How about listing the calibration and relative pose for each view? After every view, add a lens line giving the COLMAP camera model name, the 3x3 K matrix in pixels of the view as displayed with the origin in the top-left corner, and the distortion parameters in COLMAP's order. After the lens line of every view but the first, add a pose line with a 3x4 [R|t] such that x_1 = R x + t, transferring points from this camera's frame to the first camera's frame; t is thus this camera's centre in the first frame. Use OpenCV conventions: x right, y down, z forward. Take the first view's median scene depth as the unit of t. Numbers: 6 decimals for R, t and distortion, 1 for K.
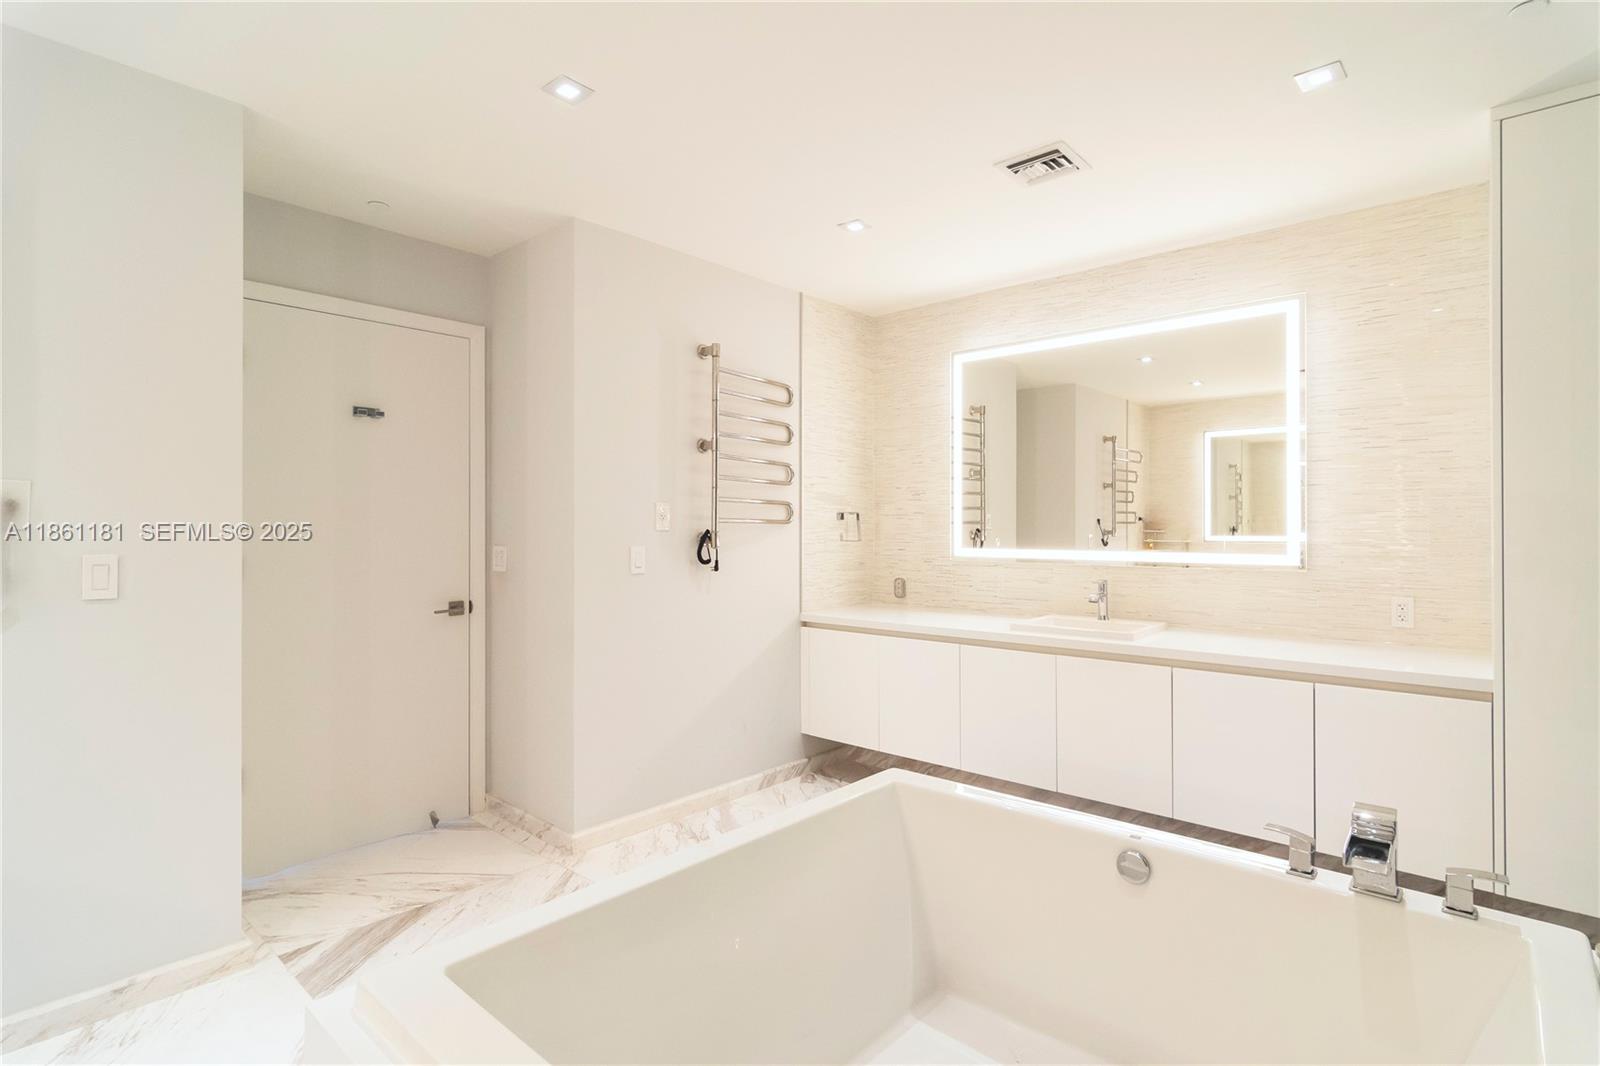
lens RADIAL K [[782.7, 0, 800.0], [0, 782.7, 523.4], [0, 0, 1]] dist [0.000686, 0.000236]
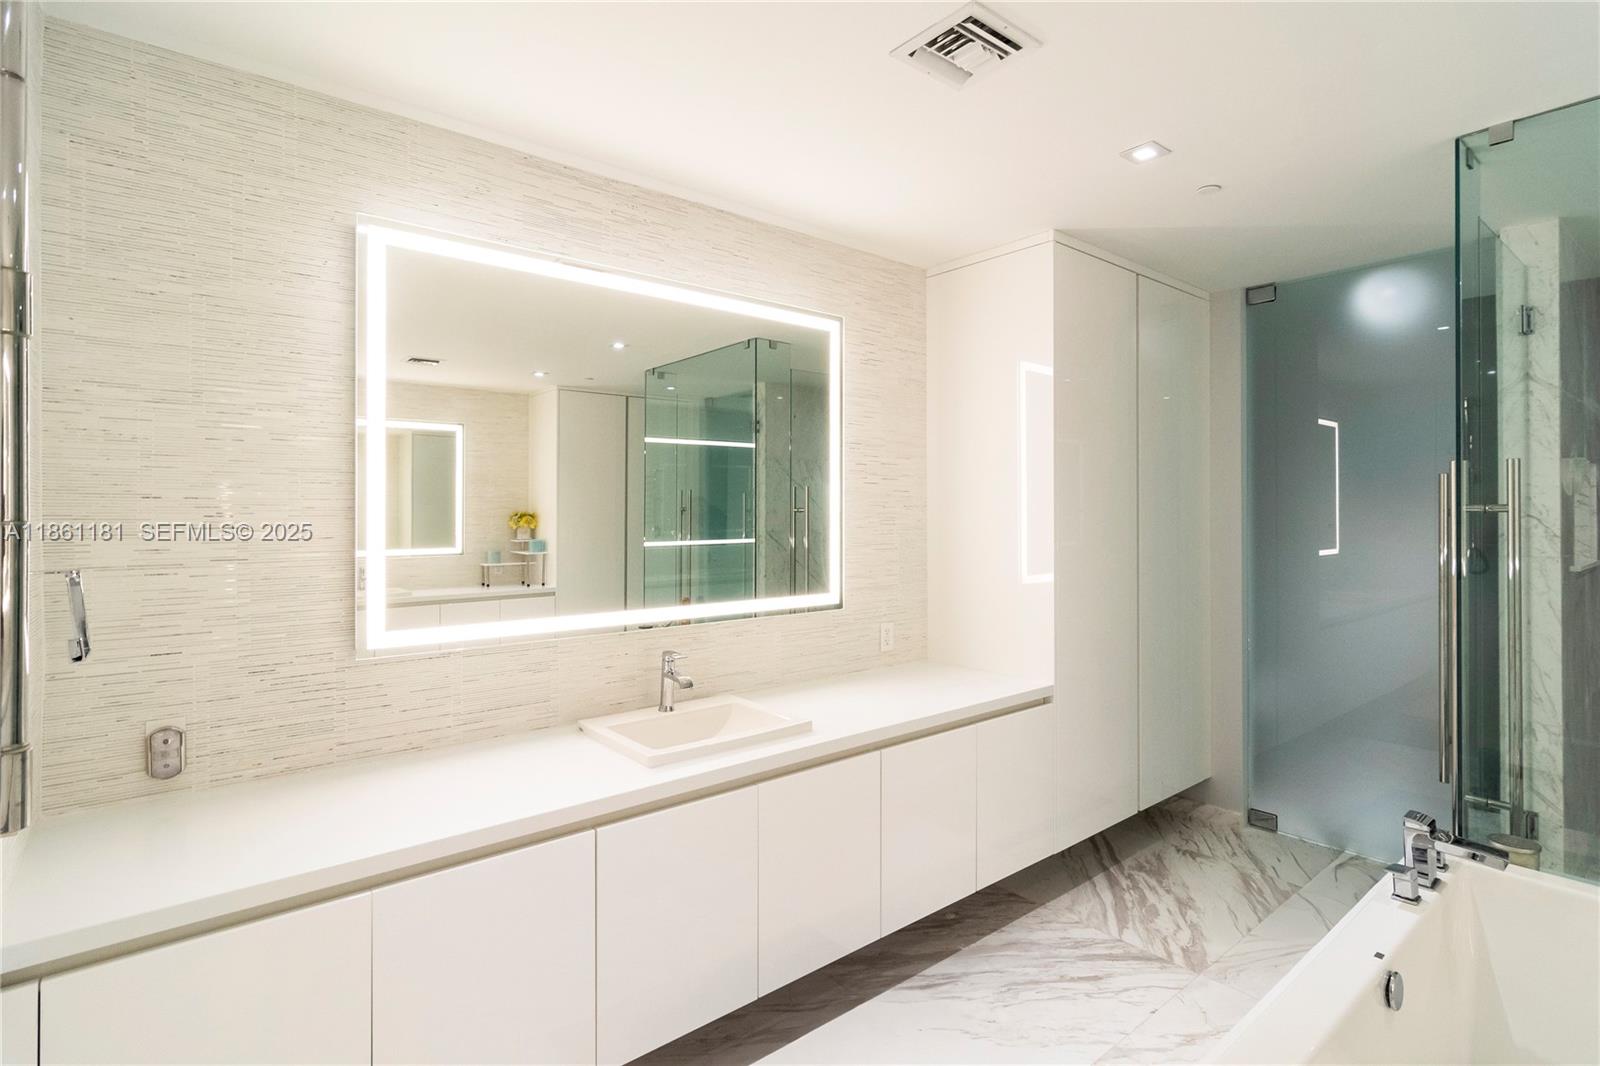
lens RADIAL K [[799.2, 0, 824.6], [0, 799.2, 509.5], [0, 0, 1]] dist [0.002043, 0.000067]
pose [[0.134107, 0.005403, 0.990952, -0.256406], [-0.001716, 0.999985, -0.005220, -0.043099], [-0.990965, -0.001000, 0.134114, 0.703407]]
